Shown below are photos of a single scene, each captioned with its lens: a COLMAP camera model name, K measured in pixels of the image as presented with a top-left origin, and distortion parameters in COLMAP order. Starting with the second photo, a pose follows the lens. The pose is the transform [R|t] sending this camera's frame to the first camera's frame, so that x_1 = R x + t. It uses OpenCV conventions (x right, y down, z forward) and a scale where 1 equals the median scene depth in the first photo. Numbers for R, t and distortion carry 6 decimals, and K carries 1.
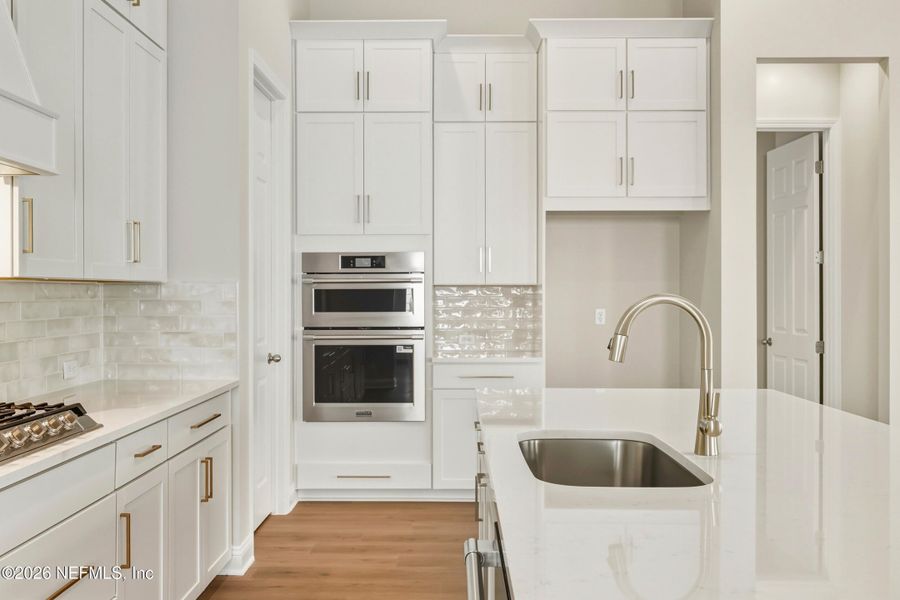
lens RADIAL K [[391.0, 0, 466.0], [0, 391.0, 315.4], [0, 0, 1]] dist [-0.001155, -0.000141]
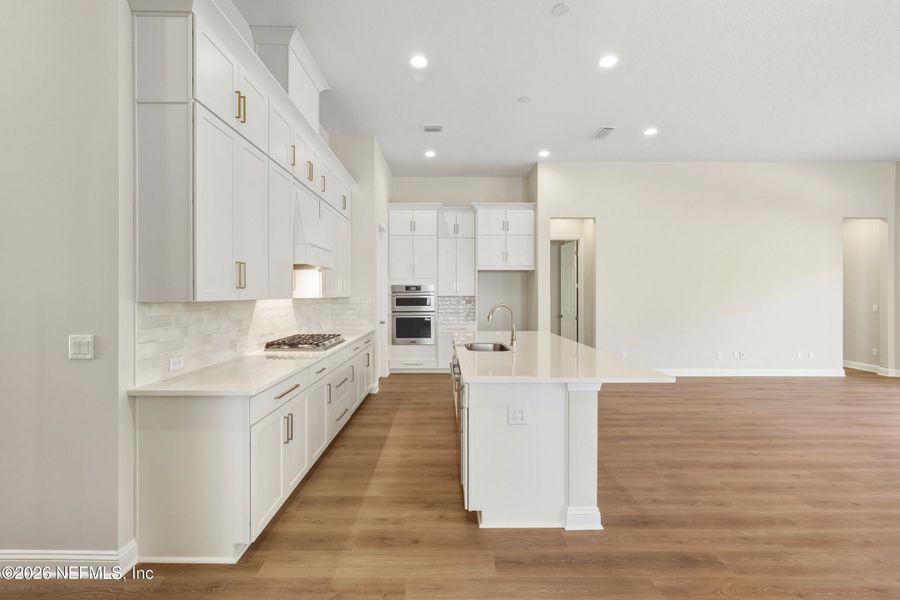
lens RADIAL K [[337.4, 0, 448.5], [0, 337.4, 295.2], [0, 0, 1]] dist [-0.000352, -0.000038]
pose [[0.999925, -0.001180, 0.012213, -0.035958], [0.001134, 0.999992, 0.003816, -0.095856], [-0.012218, -0.003802, 0.999918, -1.449486]]
